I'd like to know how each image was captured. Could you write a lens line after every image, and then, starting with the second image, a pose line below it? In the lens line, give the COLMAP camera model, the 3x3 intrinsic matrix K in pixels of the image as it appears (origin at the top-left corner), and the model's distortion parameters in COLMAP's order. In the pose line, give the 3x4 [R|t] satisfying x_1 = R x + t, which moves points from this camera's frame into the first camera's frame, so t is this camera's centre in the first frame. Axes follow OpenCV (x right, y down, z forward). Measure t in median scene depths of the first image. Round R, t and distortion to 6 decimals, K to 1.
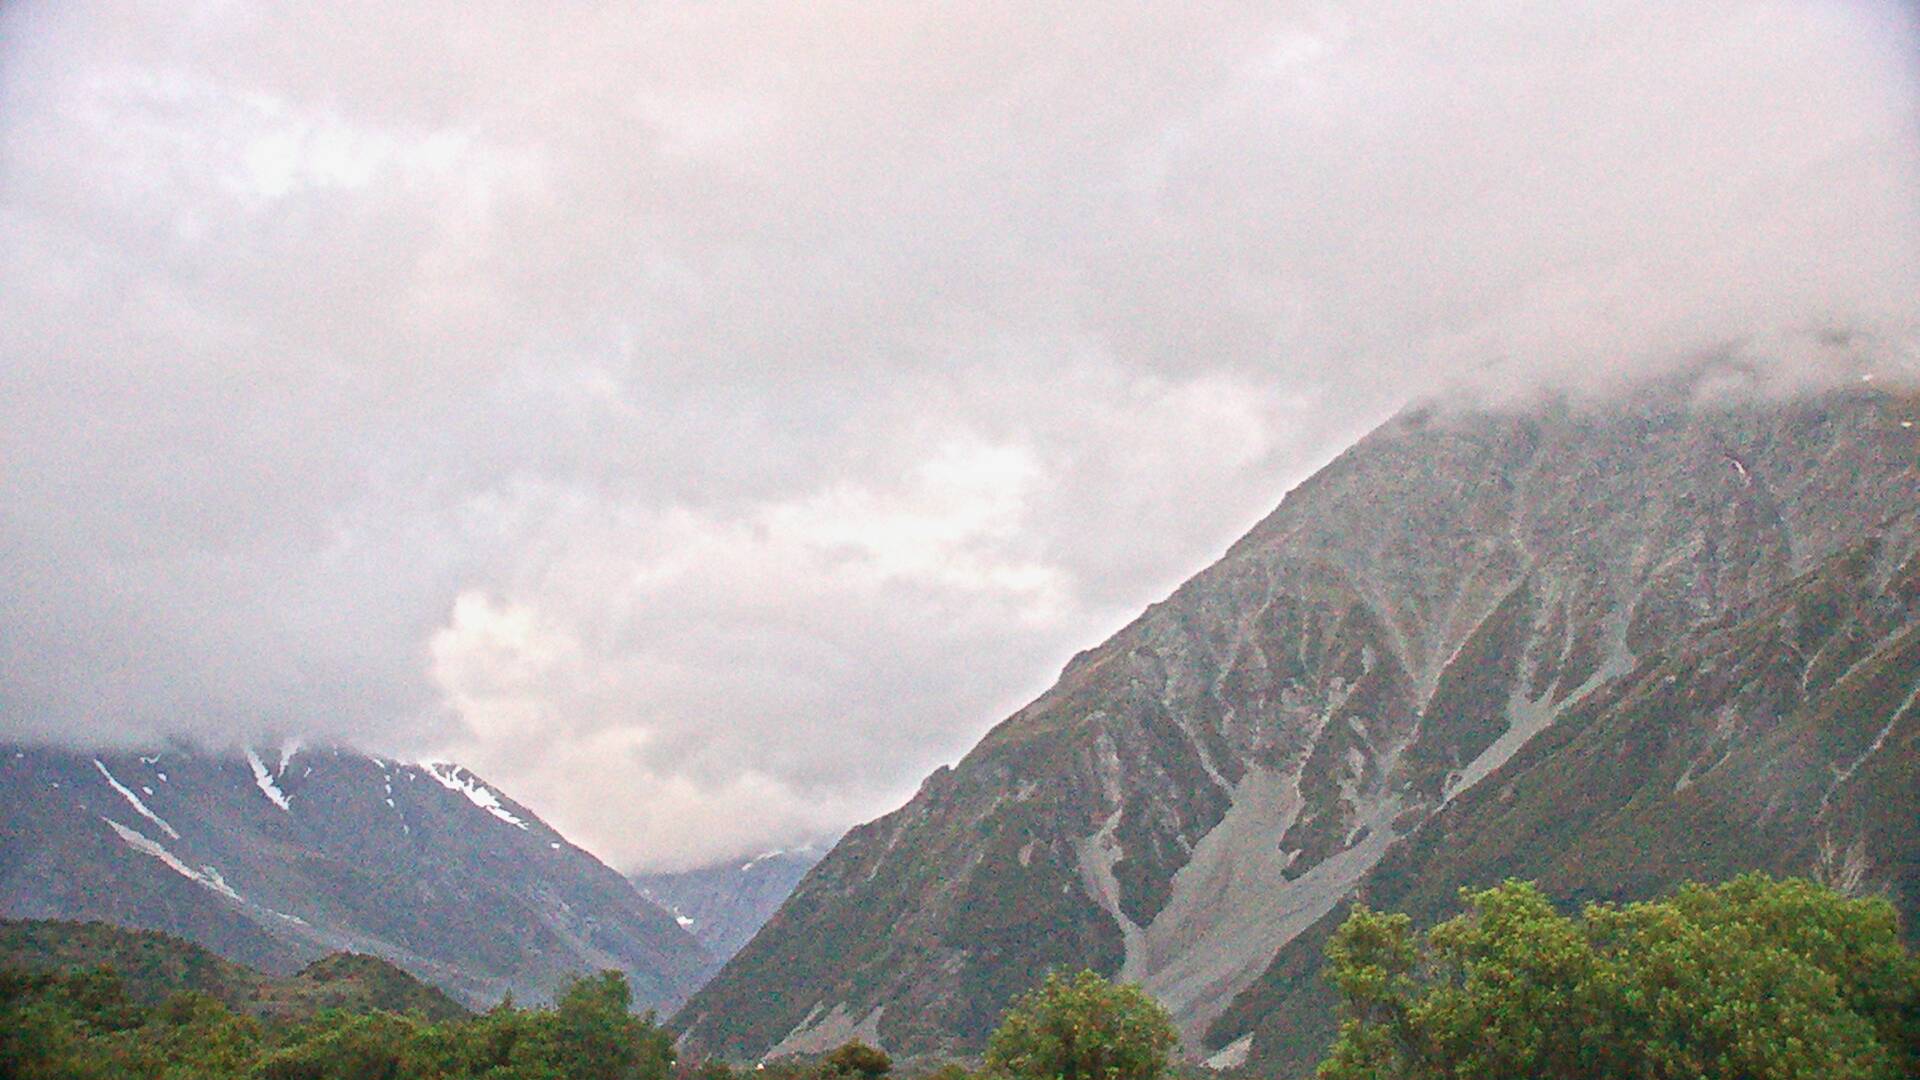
lens RADIAL K [[1539.6, 0, 966.7], [0, 1539.6, 557.9], [0, 0, 1]] dist [-0.120350, 0.068190]
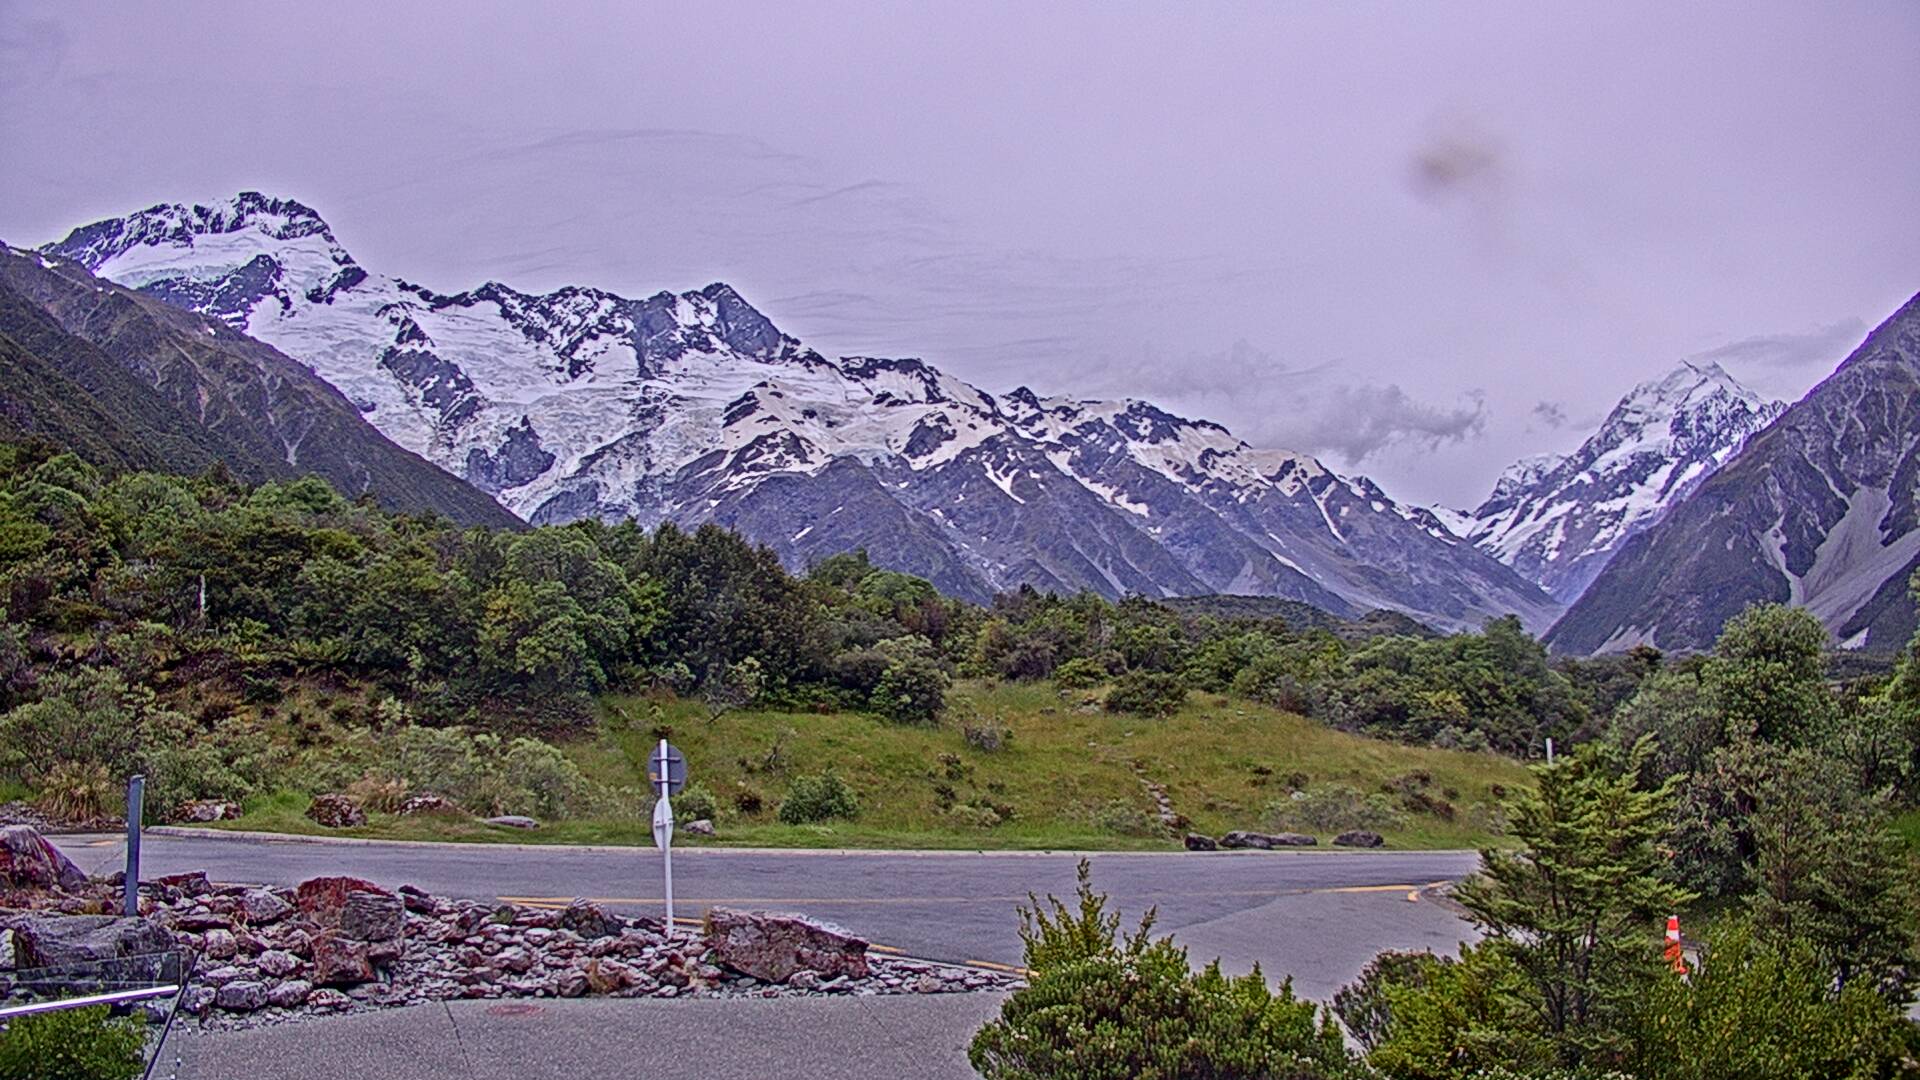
lens RADIAL K [[1539.6, 0, 948.8], [0, 1539.6, 523.7], [0, 0, 1]] dist [-0.120350, 0.068190]
pose [[0.893597, -0.075431, -0.442488, -0.003448], [0.102658, 0.993996, 0.037869, 0.003043], [0.436974, -0.079265, 0.895975, -1.066608]]
